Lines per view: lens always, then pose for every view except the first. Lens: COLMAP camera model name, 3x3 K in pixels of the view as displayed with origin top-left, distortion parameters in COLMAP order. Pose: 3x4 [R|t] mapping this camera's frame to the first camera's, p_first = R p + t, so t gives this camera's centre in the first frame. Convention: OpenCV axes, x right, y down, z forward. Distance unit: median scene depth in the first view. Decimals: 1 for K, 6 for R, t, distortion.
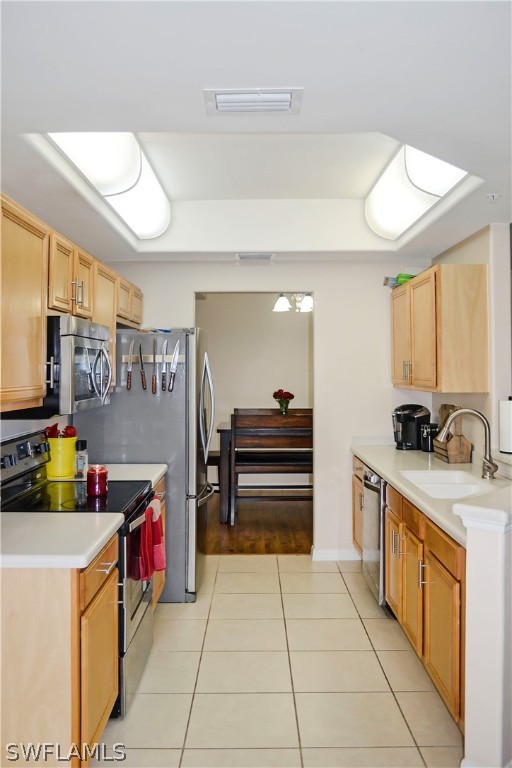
lens RADIAL K [[655.1, 0, 256.0], [0, 655.1, 384.0], [0, 0, 1]] dist [-0.052721, -0.000061]
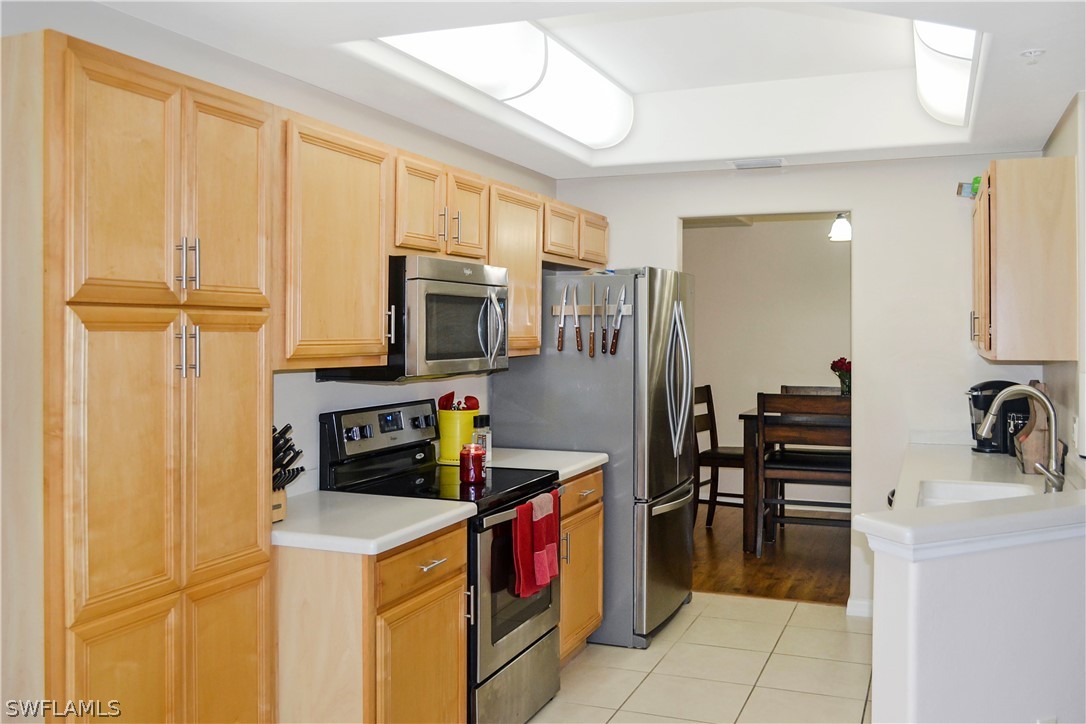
lens RADIAL K [[977.5, 0, 542.0], [0, 977.5, 324.1], [0, 0, 1]] dist [-0.051631, 0.011388]
pose [[0.923110, 0.000652, -0.384536, 0.217369], [-0.012775, 0.999499, -0.028974, 0.010123], [0.384324, 0.031658, 0.922655, -0.042791]]
